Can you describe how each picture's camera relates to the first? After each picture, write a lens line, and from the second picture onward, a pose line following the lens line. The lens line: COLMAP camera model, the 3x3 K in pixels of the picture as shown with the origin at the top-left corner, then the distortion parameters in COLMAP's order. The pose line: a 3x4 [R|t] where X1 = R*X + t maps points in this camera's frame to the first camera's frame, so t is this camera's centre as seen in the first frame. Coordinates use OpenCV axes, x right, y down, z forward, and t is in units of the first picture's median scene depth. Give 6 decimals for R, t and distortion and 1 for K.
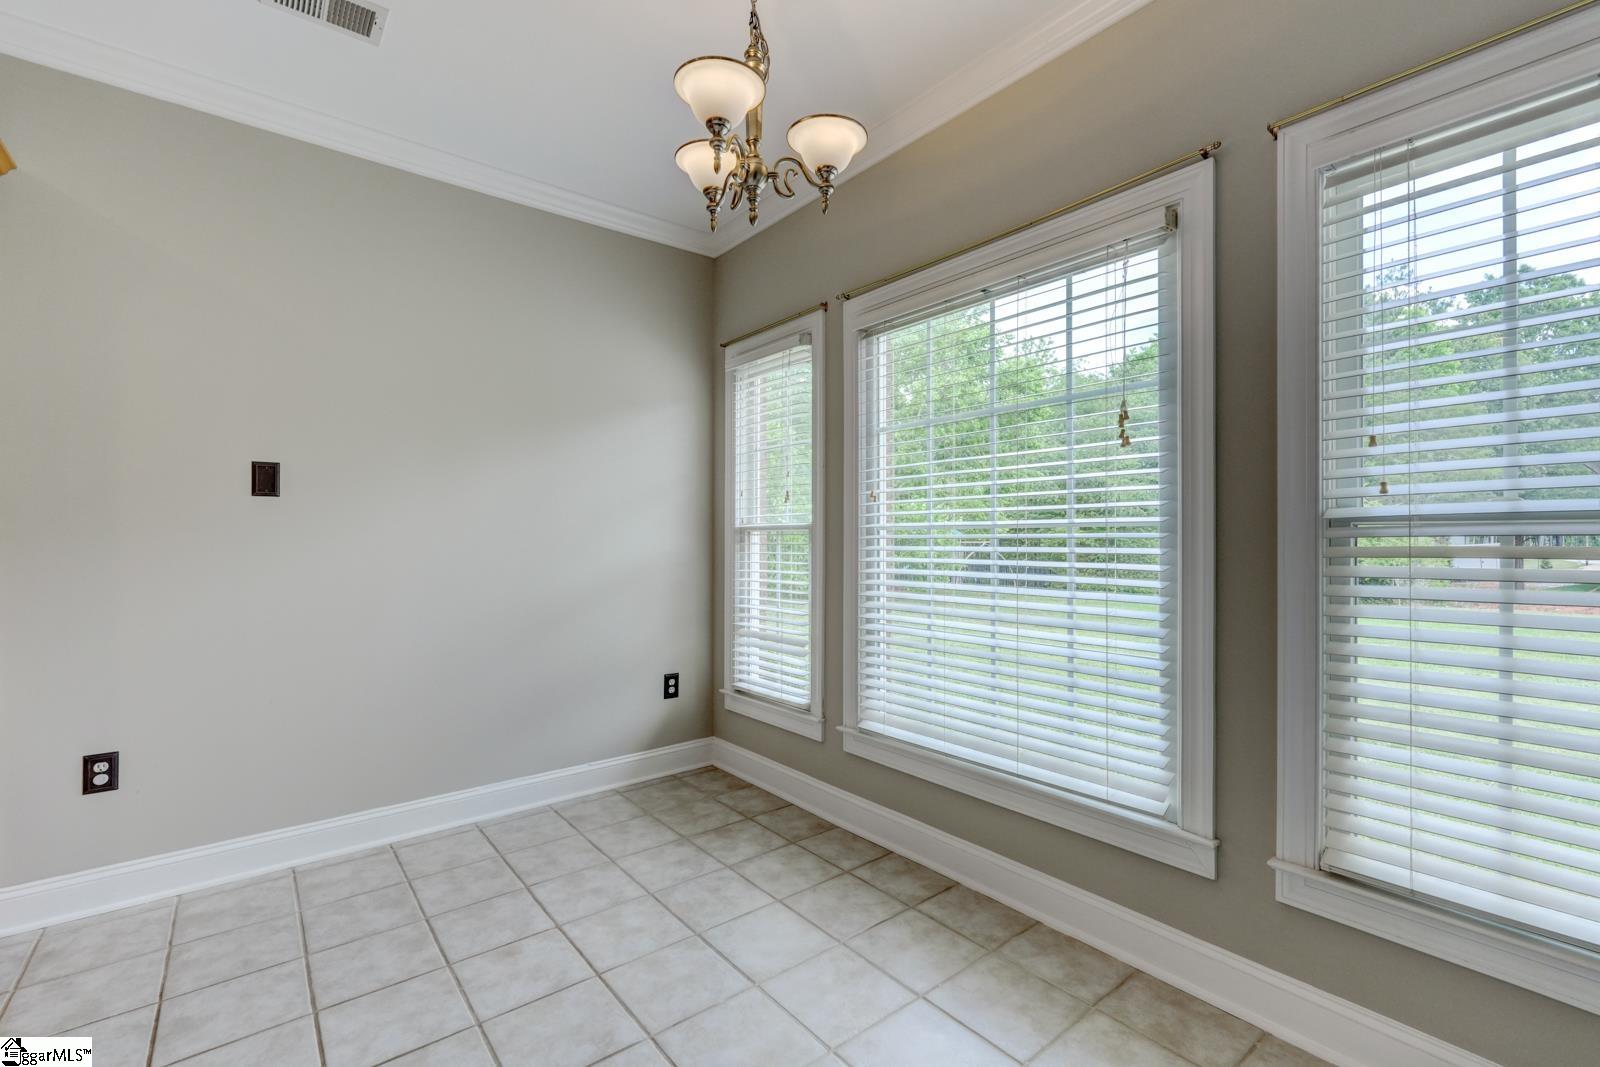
lens RADIAL K [[701.9, 0, 801.9], [0, 701.9, 527.3], [0, 0, 1]] dist [0.002334, -0.000179]
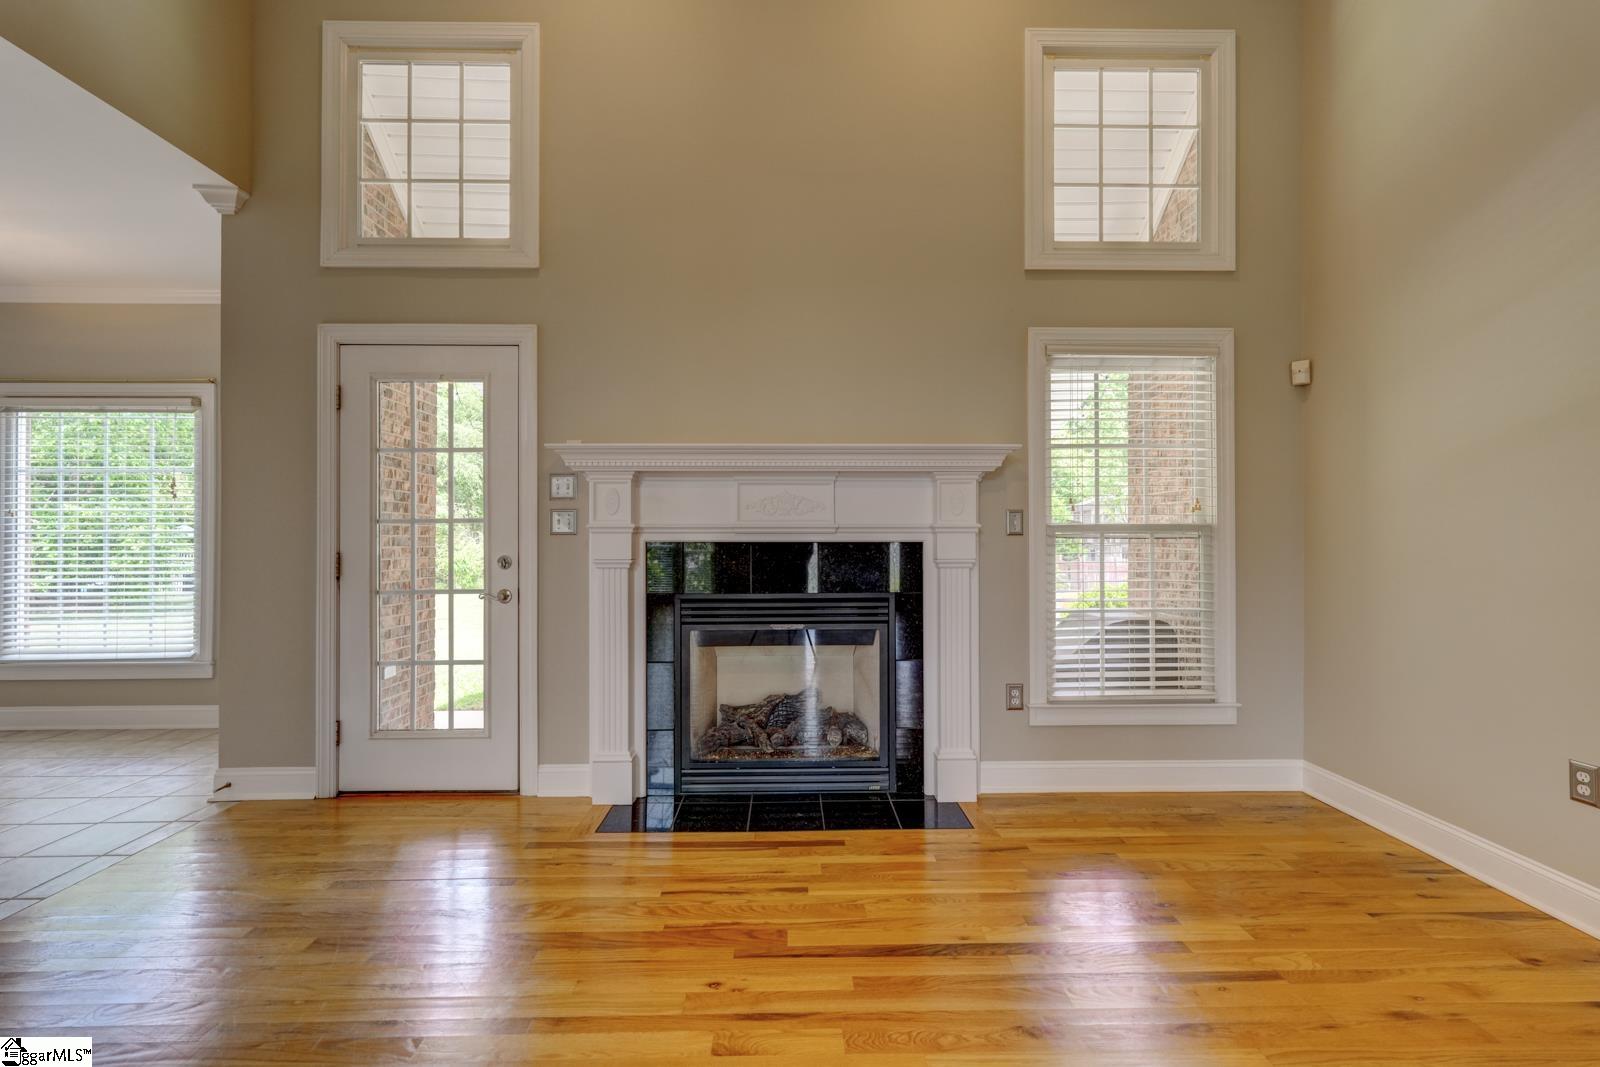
lens RADIAL K [[701.9, 0, 801.9], [0, 701.9, 527.3], [0, 0, 1]] dist [0.002334, -0.000179]
pose [[0.606320, 0.009089, 0.795169, -0.096001], [-0.007285, 0.999956, -0.005876, -0.018313], [-0.795187, -0.002230, 0.606360, -1.655854]]
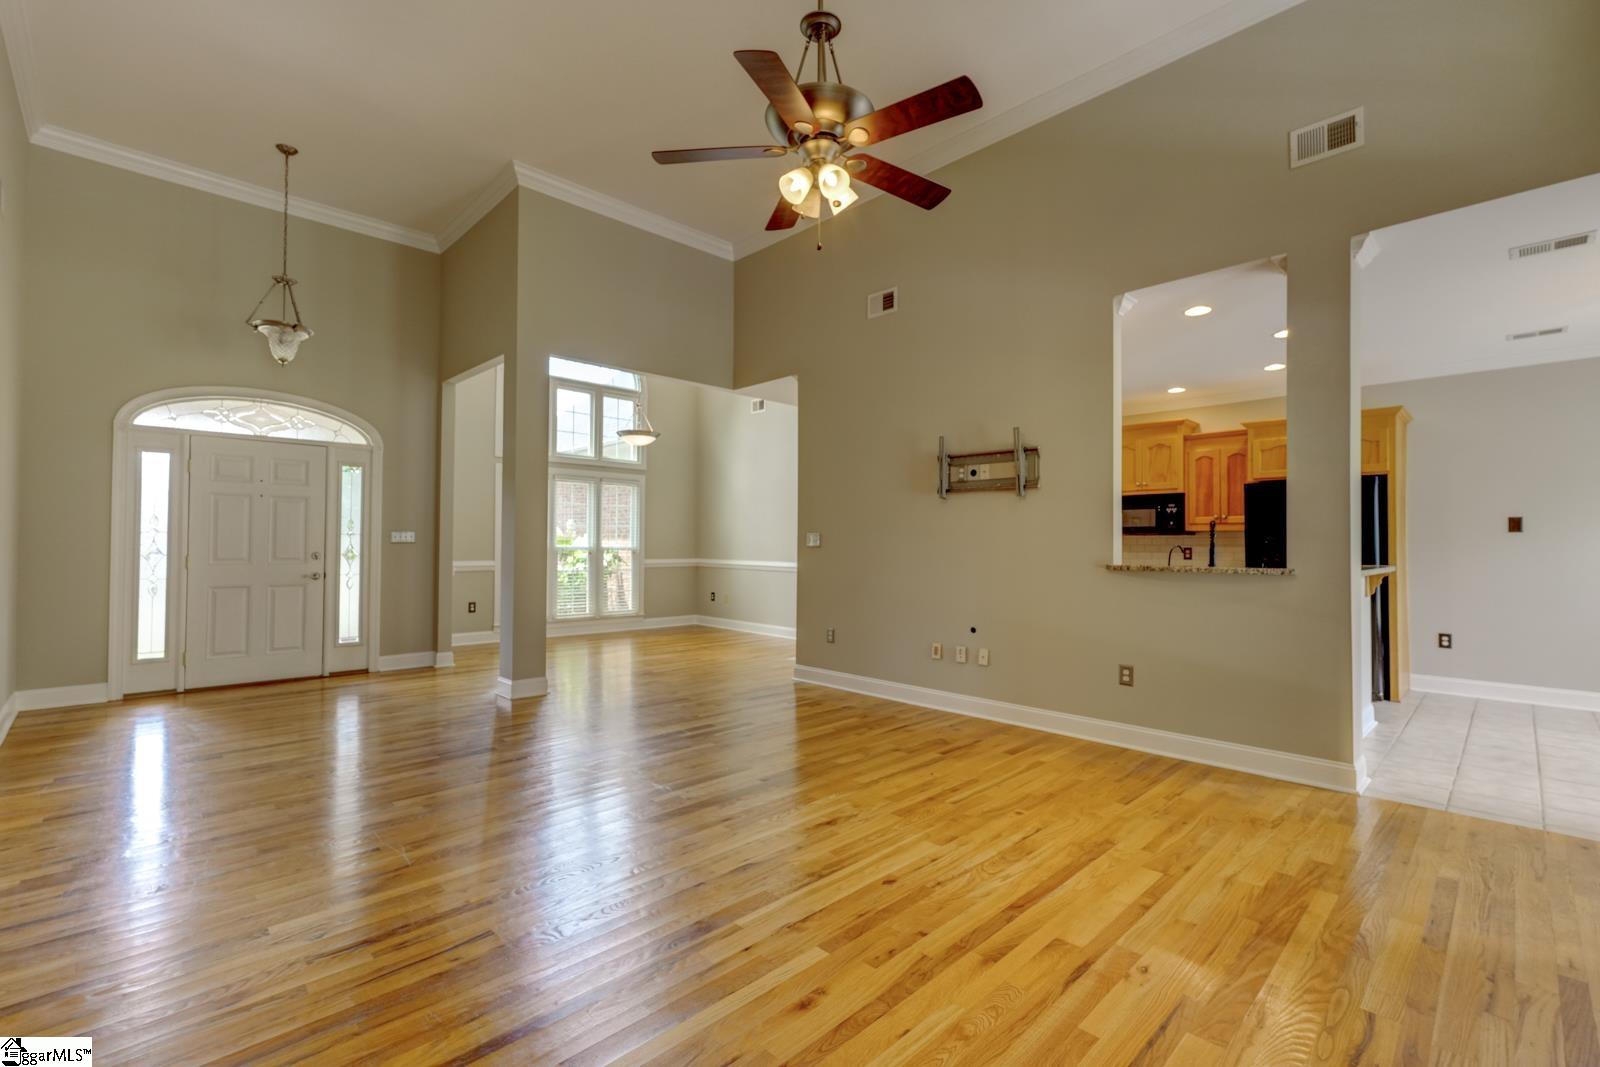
lens RADIAL K [[696.9, 0, 801.6], [0, 696.9, 535.5], [0, 0, 1]] dist [0.001433, -0.000056]
pose [[0.097555, -0.009084, -0.995189, 1.312996], [0.003771, 0.999955, -0.008758, -0.021755], [0.995223, -0.002898, 0.097585, -1.586039]]
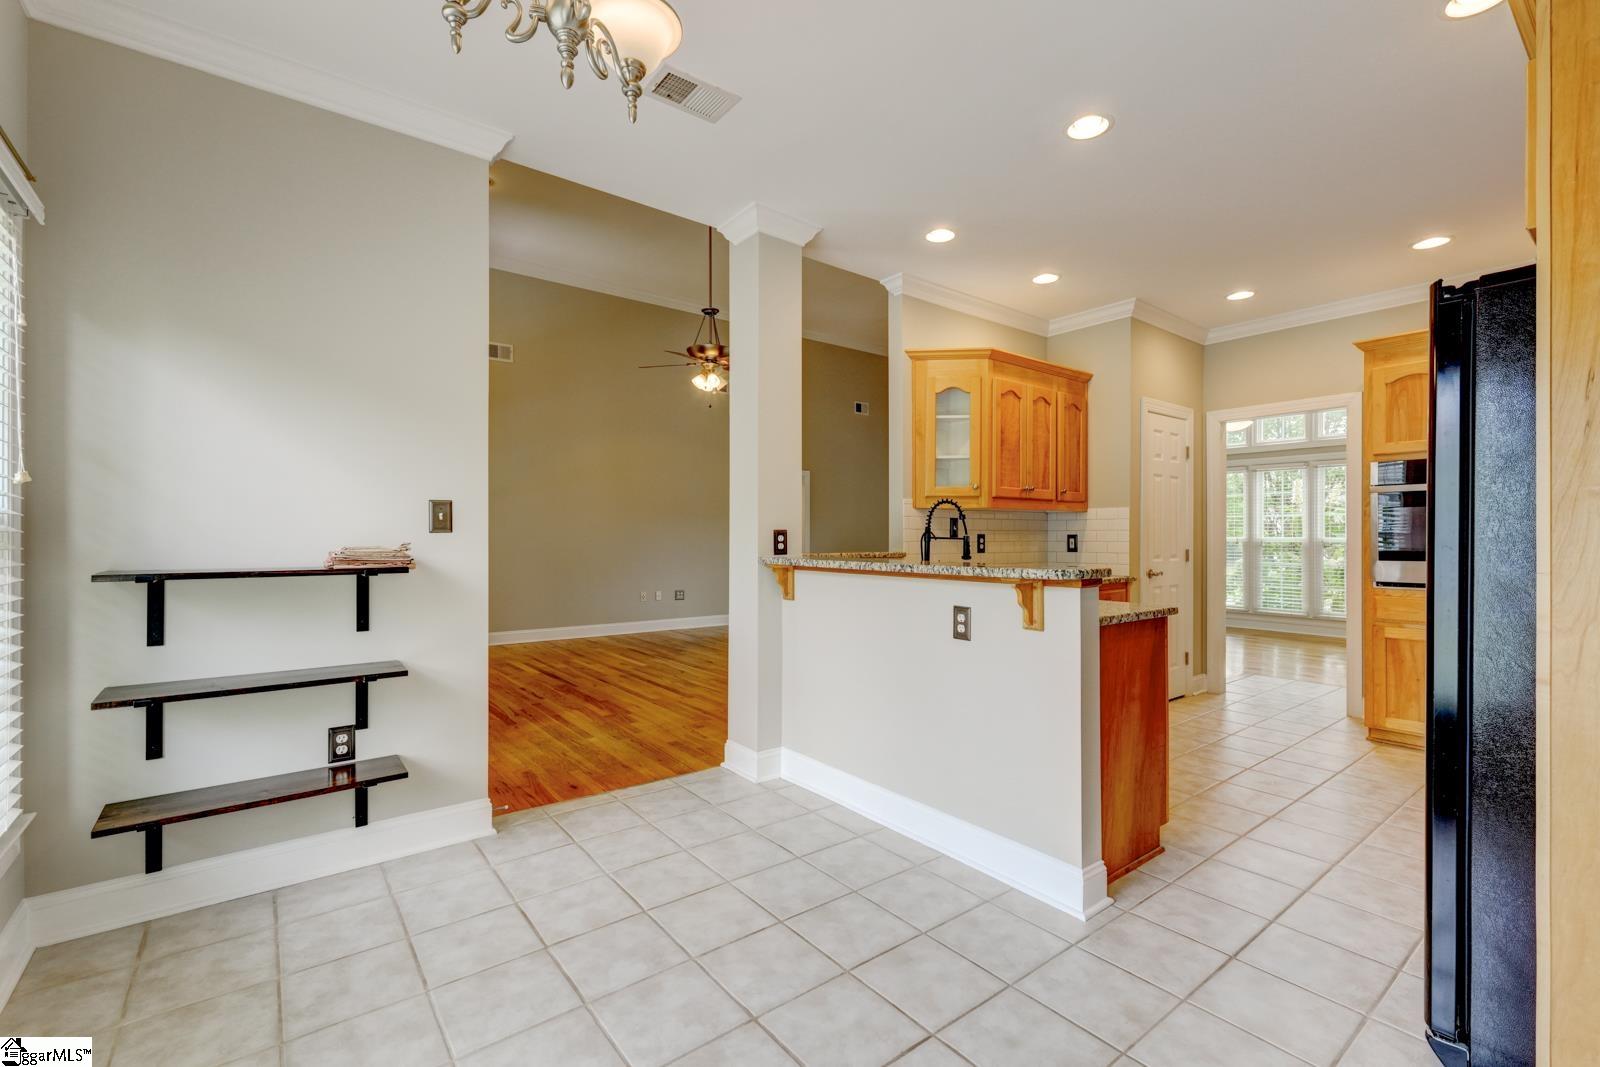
lens RADIAL K [[696.9, 0, 801.6], [0, 696.9, 535.5], [0, 0, 1]] dist [0.001433, -0.000056]
pose [[-0.999949, 0.001414, 0.010003, -0.240358], [0.001326, 0.999961, -0.008785, 0.016972], [-0.010015, -0.008771, -0.999911, 1.296072]]
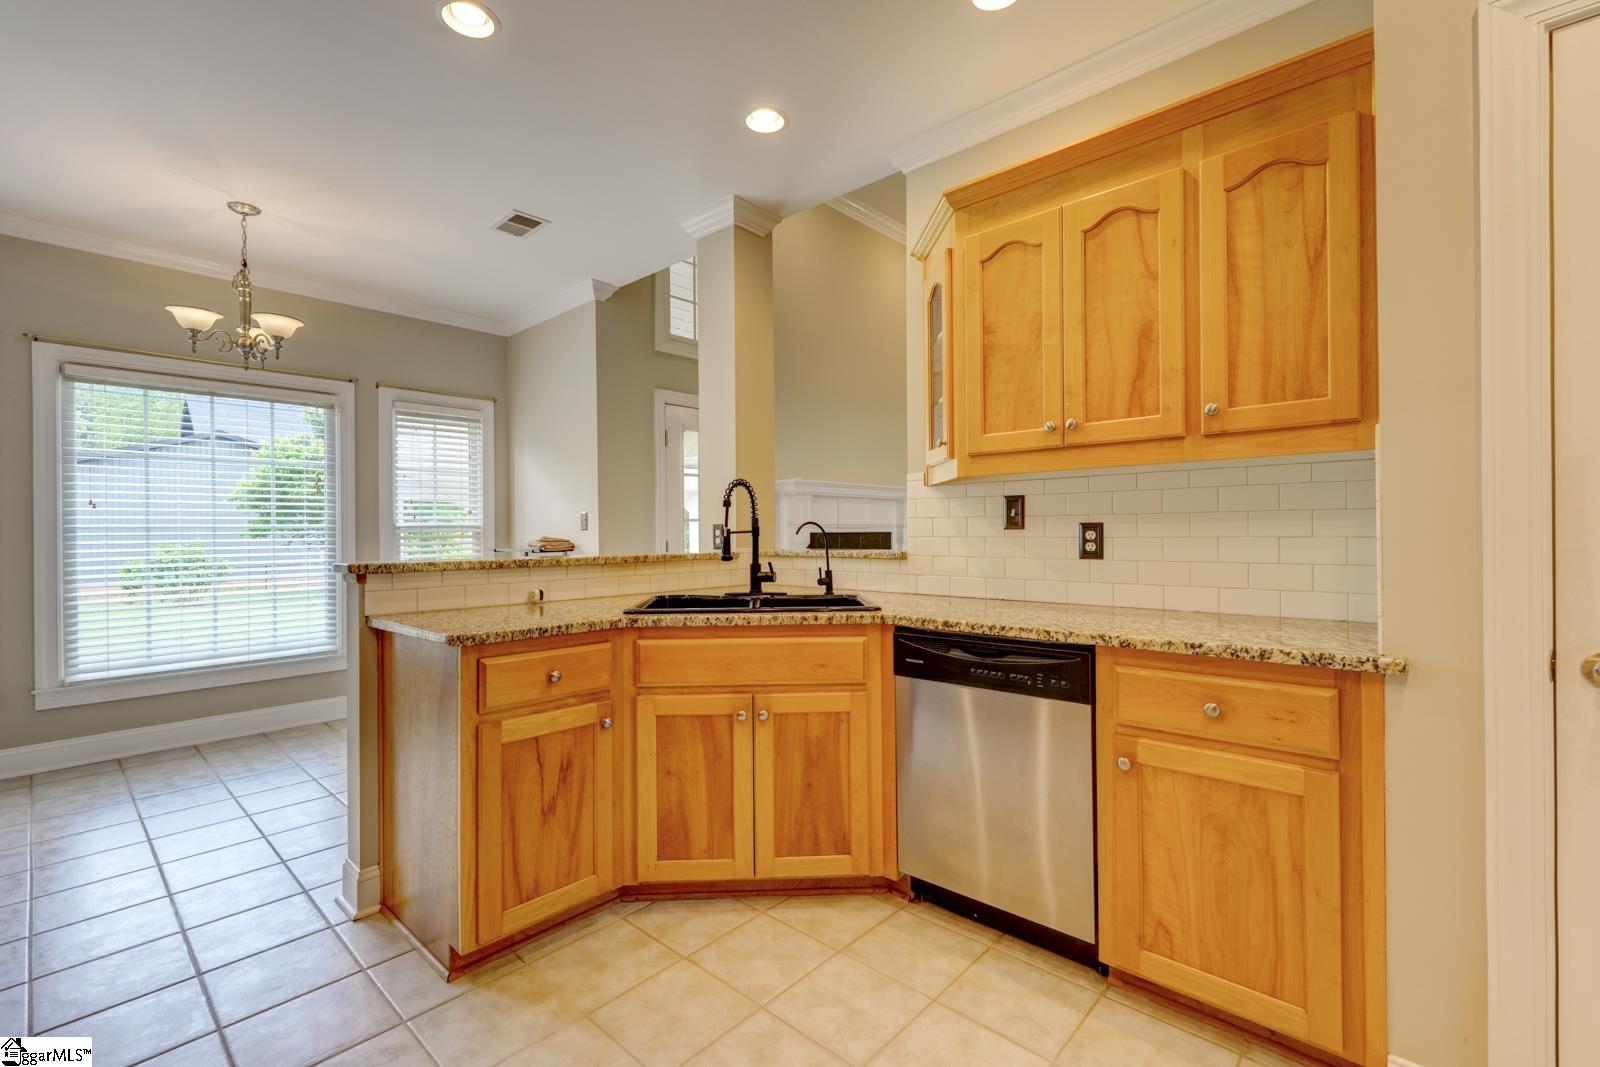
lens RADIAL K [[696.9, 0, 801.6], [0, 696.9, 535.5], [0, 0, 1]] dist [0.001433, -0.000056]
pose [[-0.160856, 0.000066, 0.986978, -1.691599], [-0.001567, 0.999999, -0.000322, 0.016244], [-0.986977, -0.001598, -0.160855, -0.147056]]
